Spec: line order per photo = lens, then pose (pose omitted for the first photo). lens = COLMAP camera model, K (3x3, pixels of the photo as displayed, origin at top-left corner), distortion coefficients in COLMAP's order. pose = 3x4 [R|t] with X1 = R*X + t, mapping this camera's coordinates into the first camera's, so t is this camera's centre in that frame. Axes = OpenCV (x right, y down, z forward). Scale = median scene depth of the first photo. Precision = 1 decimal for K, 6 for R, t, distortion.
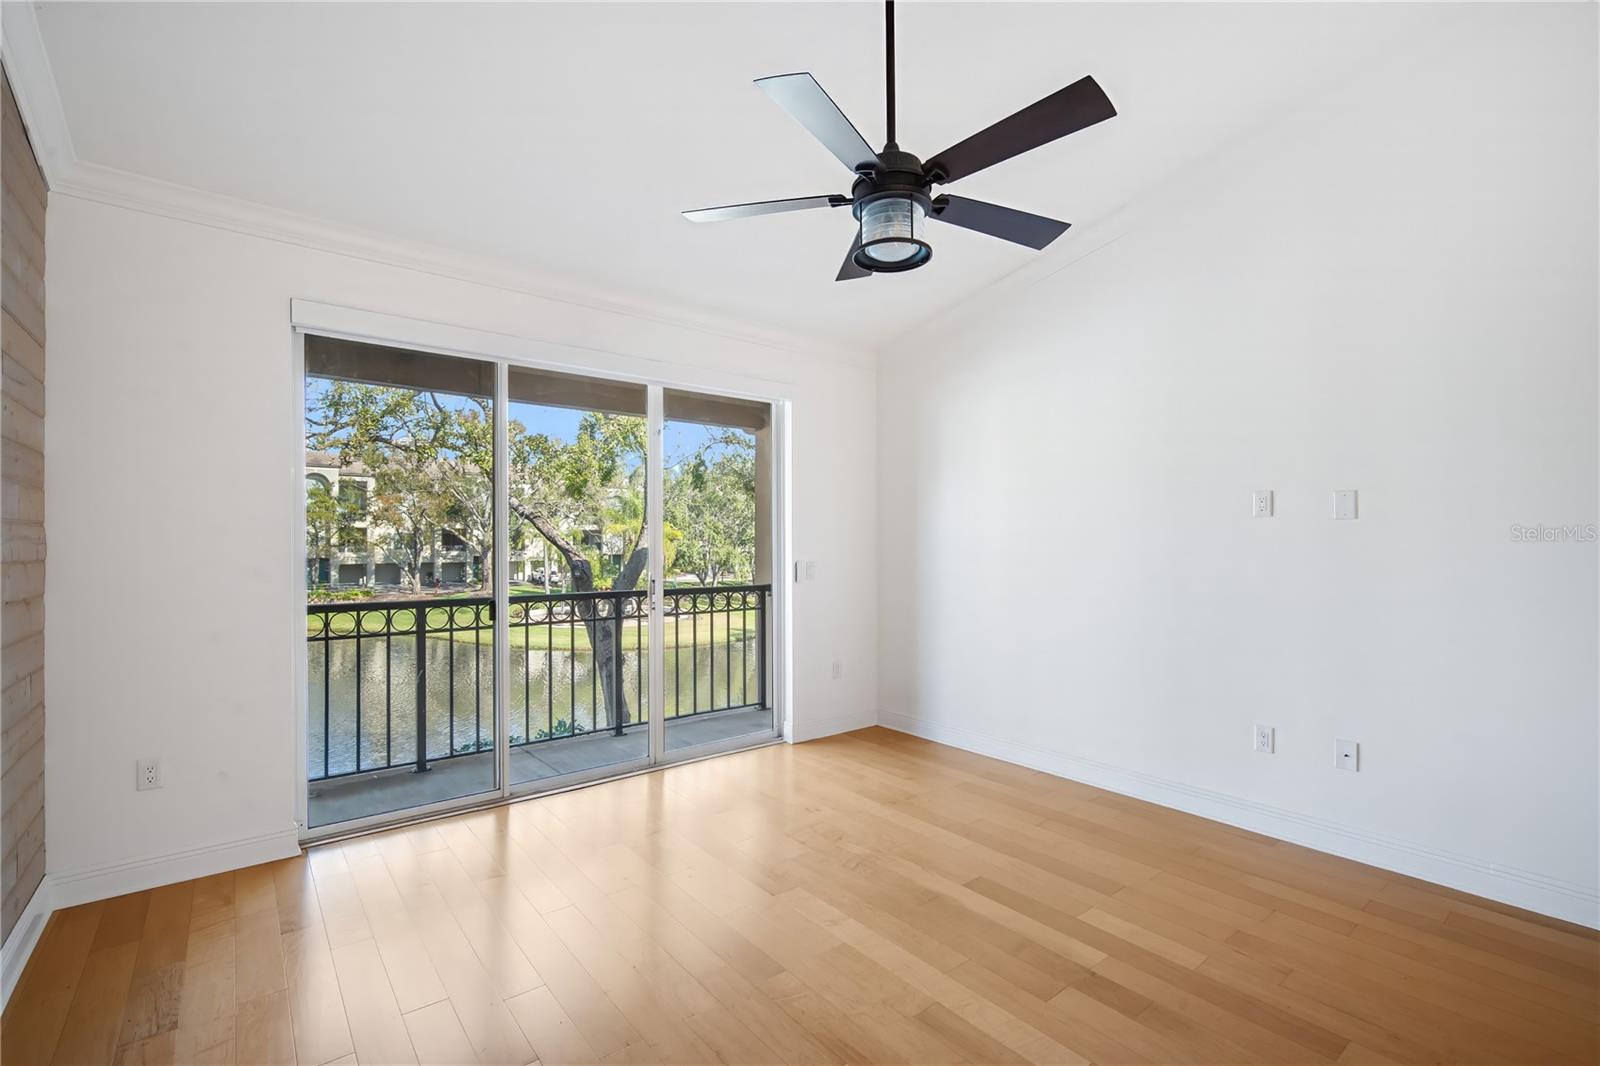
lens RADIAL K [[710.0, 0, 788.6], [0, 710.0, 536.2], [0, 0, 1]] dist [0.000470, 0.001942]
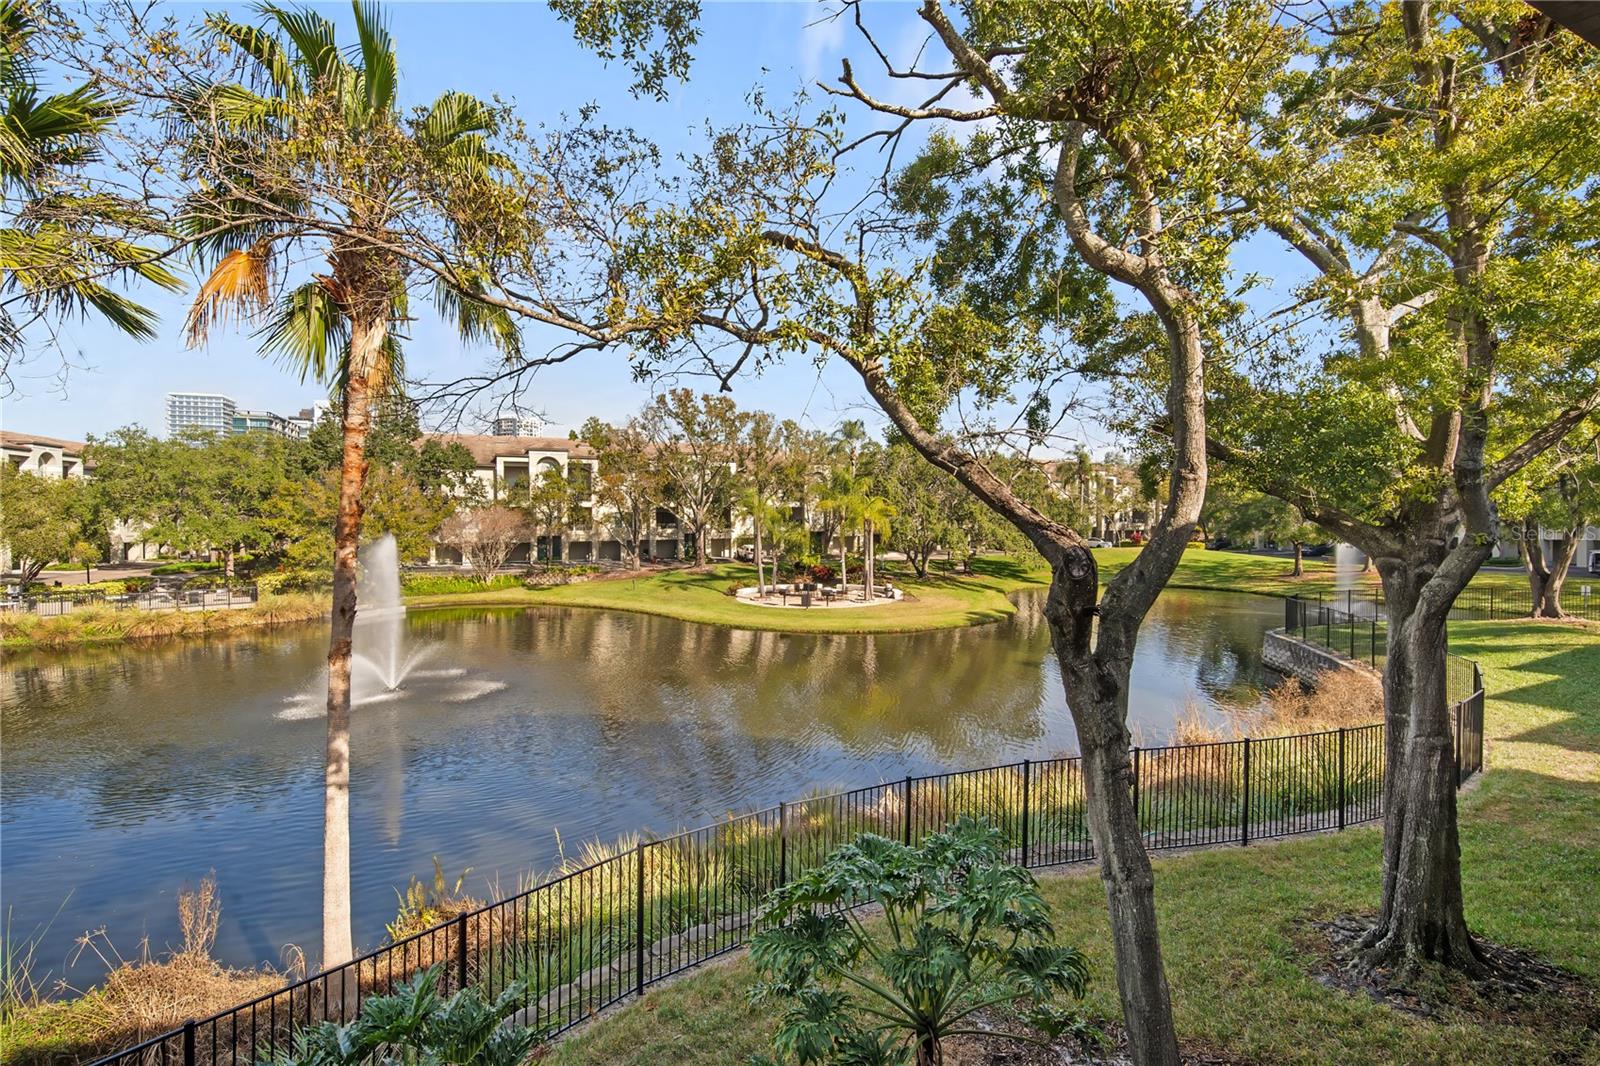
lens RADIAL K [[710.0, 0, 783.0], [0, 710.0, 524.8], [0, 0, 1]] dist [0.000470, 0.001942]
pose [[0.965082, -0.006191, -0.261874, -0.049393], [0.010530, 0.999829, 0.015170, 0.001252], [0.261735, -0.017398, 0.964983, 0.063663]]
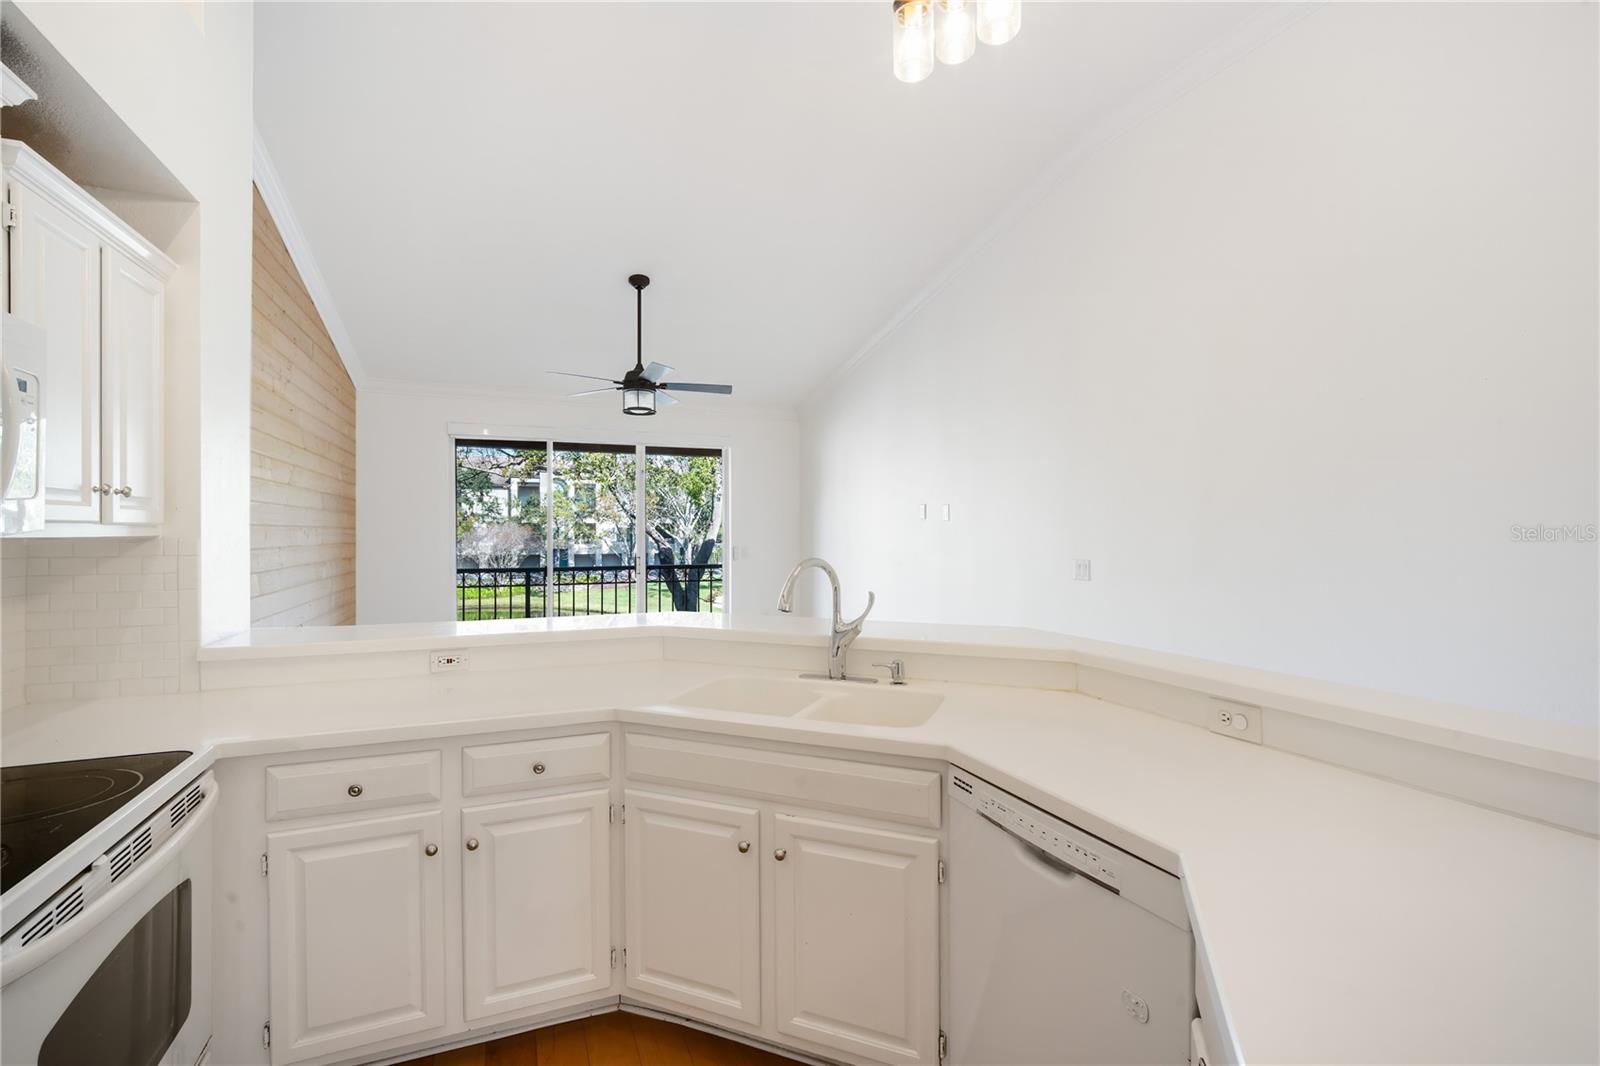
lens RADIAL K [[710.0, 0, 791.4], [0, 710.0, 527.9], [0, 0, 1]] dist [0.000470, 0.001942]
pose [[0.960694, -0.005279, -0.277558, 0.047074], [0.004856, 0.999986, -0.002212, -0.000282], [0.277566, 0.000777, 0.960706, -0.040861]]
